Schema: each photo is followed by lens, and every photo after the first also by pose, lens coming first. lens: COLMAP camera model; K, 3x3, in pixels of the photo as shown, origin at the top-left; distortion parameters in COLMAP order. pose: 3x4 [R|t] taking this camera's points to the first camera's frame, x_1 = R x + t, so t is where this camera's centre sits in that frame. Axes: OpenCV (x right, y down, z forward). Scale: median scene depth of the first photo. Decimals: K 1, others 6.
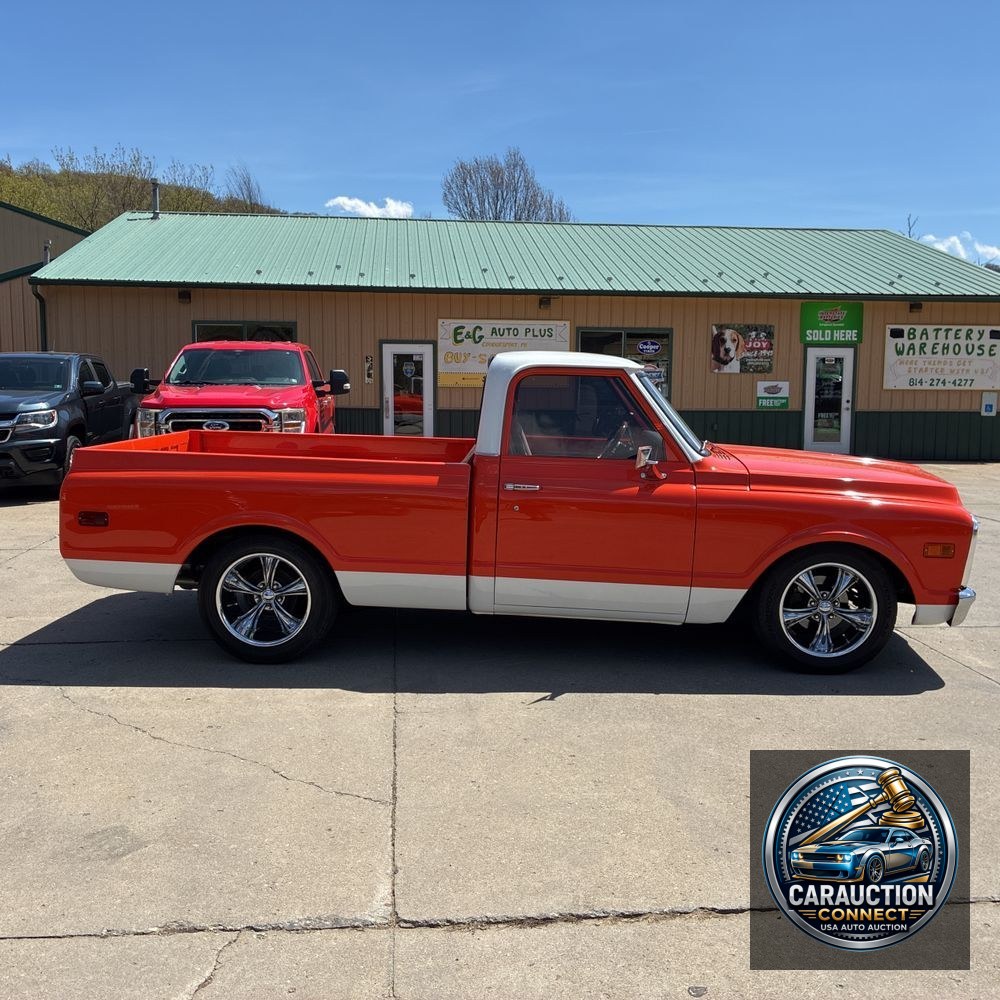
lens RADIAL K [[1013.9, 0, 499.9], [0, 1013.9, 497.1], [0, 0, 1]] dist [0.019905, 0.000000]
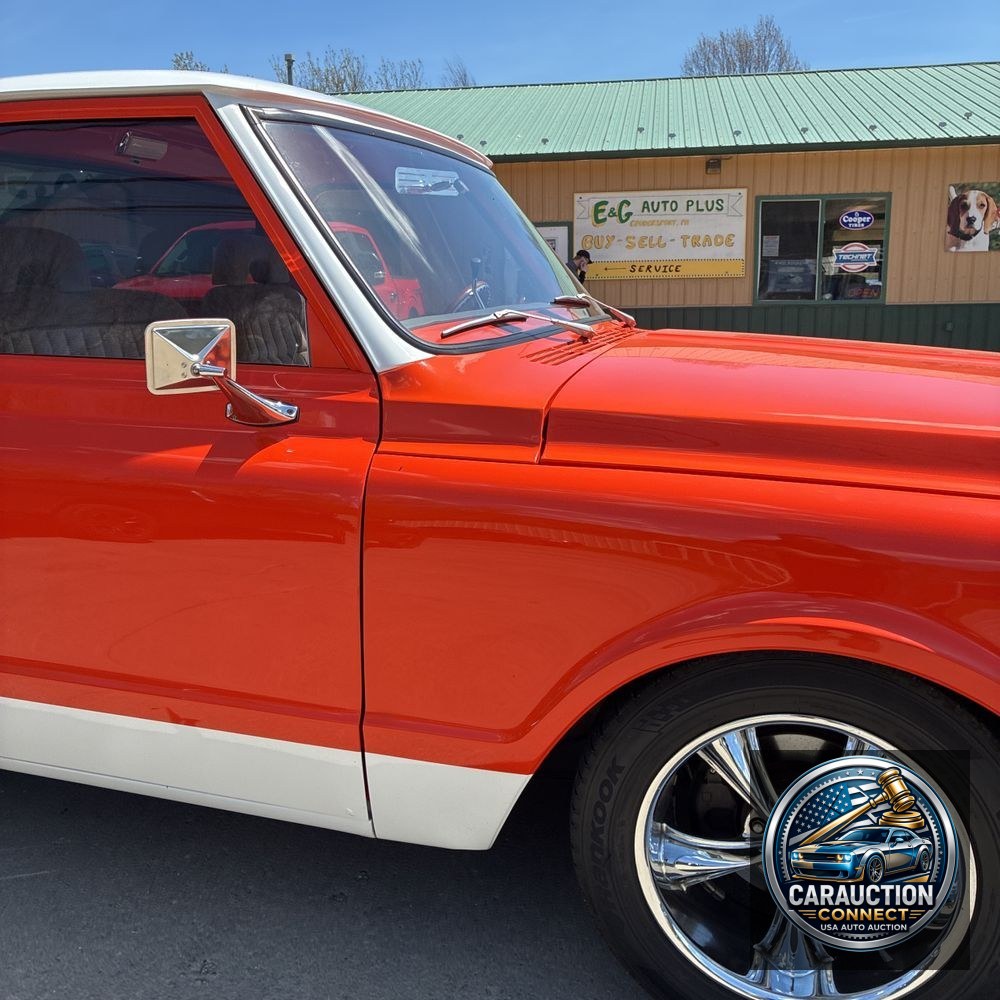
lens RADIAL K [[1013.9, 0, 498.2], [0, 1013.9, 490.0], [0, 0, 1]] dist [0.019905, 0.000000]
pose [[0.967196, 0.028038, -0.252480, 0.088645], [-0.008212, 0.996822, 0.079236, -0.006441], [0.253899, -0.074563, 0.964352, 0.198871]]
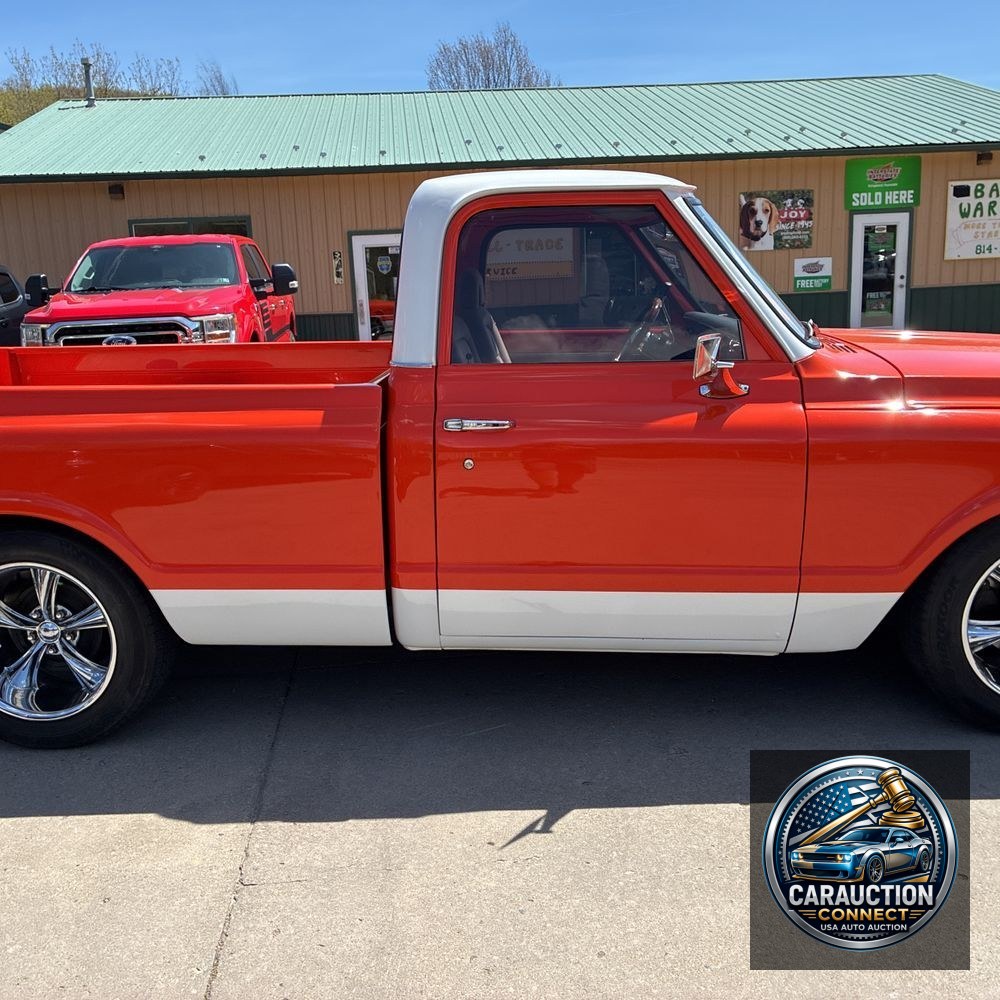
lens RADIAL K [[1013.9, 0, 484.4], [0, 1013.9, 507.7], [0, 0, 1]] dist [0.019905, 0.000000]
pose [[0.998554, -0.044499, -0.030177, 0.011180], [0.047342, 0.993740, 0.101187, -0.005556], [0.025485, -0.102470, 0.994410, 0.130870]]
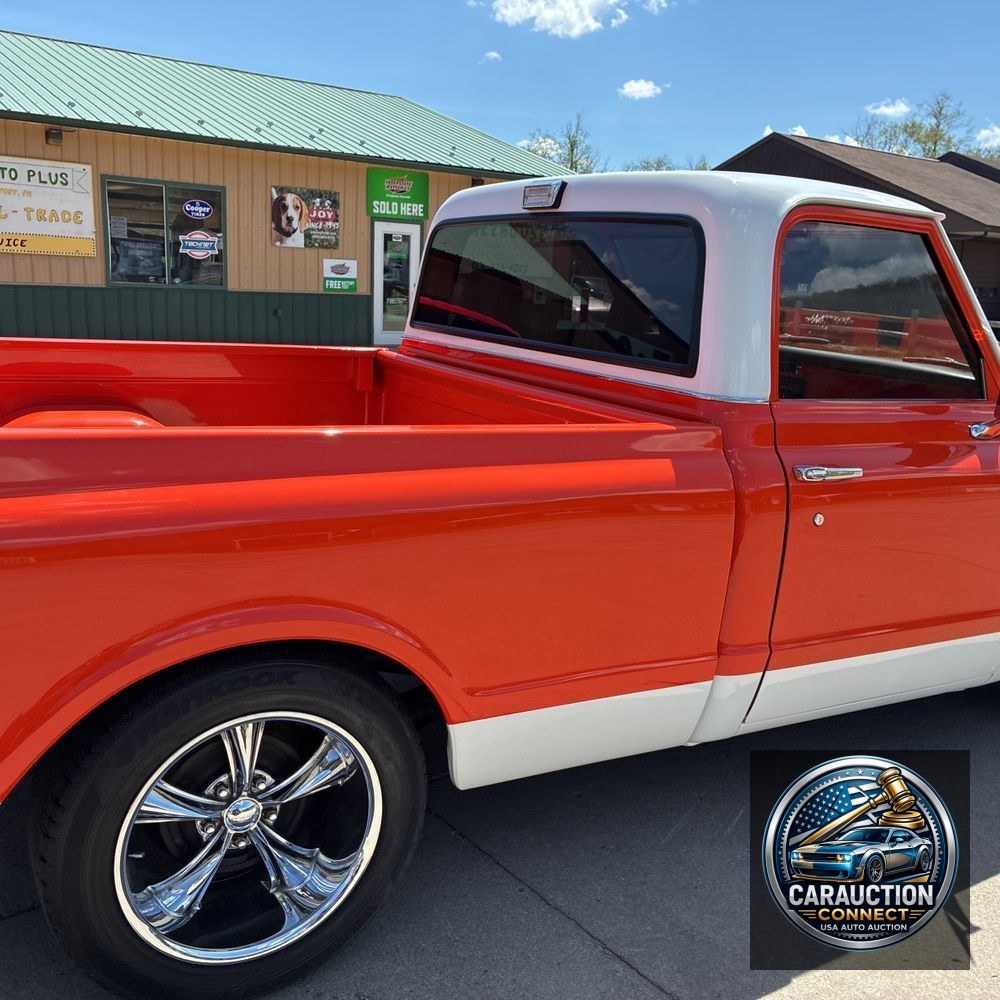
lens RADIAL K [[1013.9, 0, 484.8], [0, 1013.9, 501.6], [0, 0, 1]] dist [0.019905, 0.000000]
pose [[0.848705, -0.088244, 0.521453, -0.098489], [0.025467, 0.991657, 0.126364, -0.016429], [-0.528253, -0.093966, 0.843871, 0.195957]]
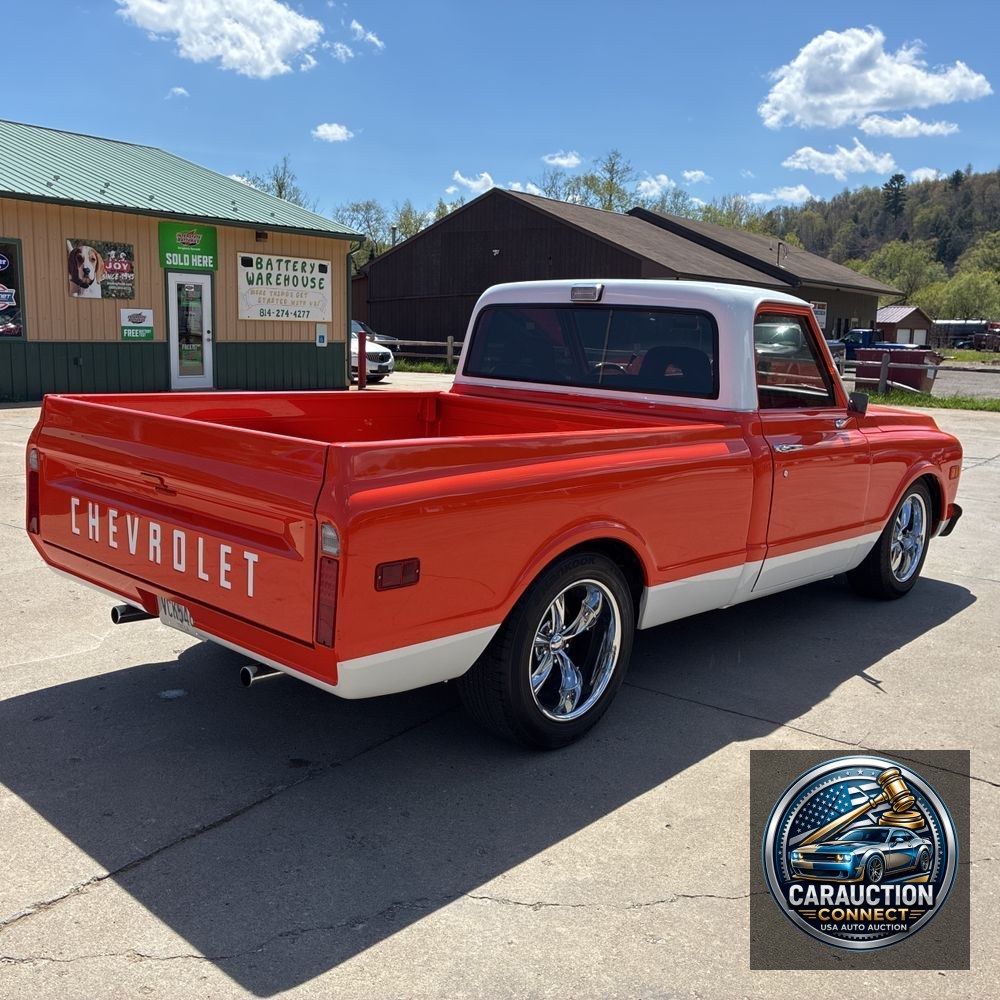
lens RADIAL K [[1013.9, 0, 508.6], [0, 1013.9, 494.6], [0, 0, 1]] dist [0.019905, 0.000000]
pose [[0.649477, -0.116786, 0.751359, -0.216679], [0.064958, 0.993044, 0.098202, -0.019404], [-0.757601, -0.014973, 0.652546, 0.176139]]
